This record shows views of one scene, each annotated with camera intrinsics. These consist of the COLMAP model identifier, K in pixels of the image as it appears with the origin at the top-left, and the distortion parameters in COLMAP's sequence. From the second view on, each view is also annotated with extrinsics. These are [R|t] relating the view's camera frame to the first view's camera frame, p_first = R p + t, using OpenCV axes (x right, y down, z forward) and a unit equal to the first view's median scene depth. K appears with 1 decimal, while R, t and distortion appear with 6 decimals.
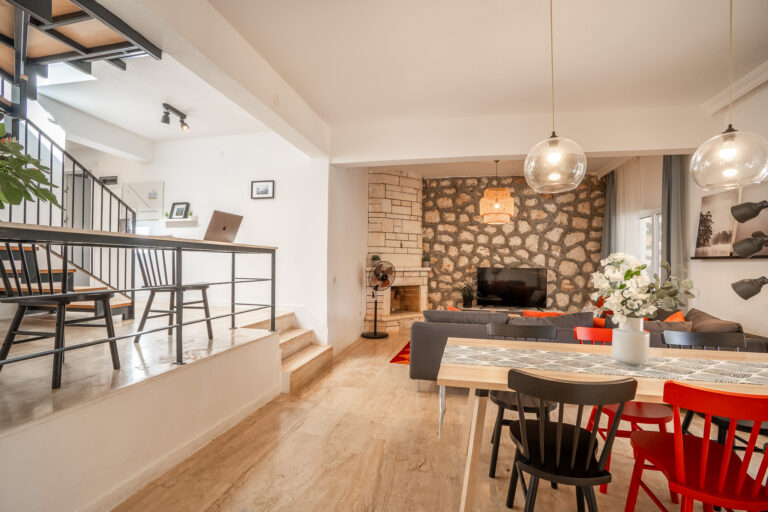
lens RADIAL K [[358.9, 0, 382.5], [0, 358.9, 258.6], [0, 0, 1]] dist [-0.068911, 0.027648]
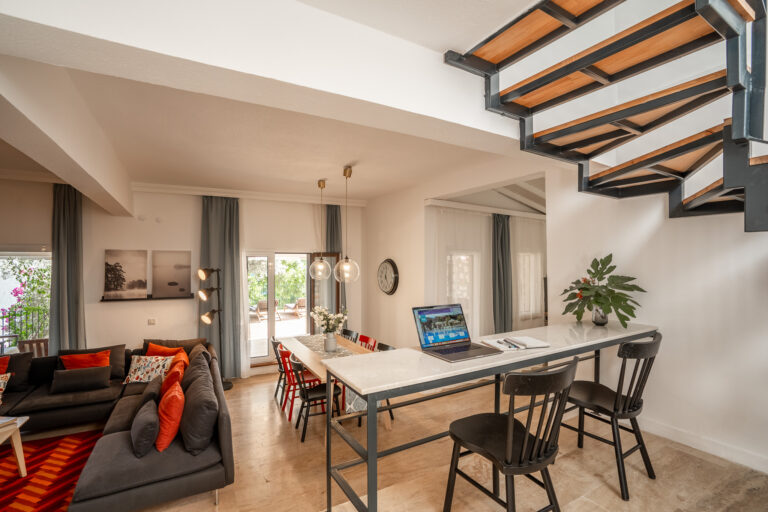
lens RADIAL K [[358.9, 0, 382.5], [0, 358.9, 258.6], [0, 0, 1]] dist [-0.068911, 0.027648]
pose [[-0.676268, -0.000370, 0.736656, -0.365371], [-0.011885, 0.999875, -0.010408, -0.084648], [-0.736560, -0.015794, -0.676188, 0.647621]]
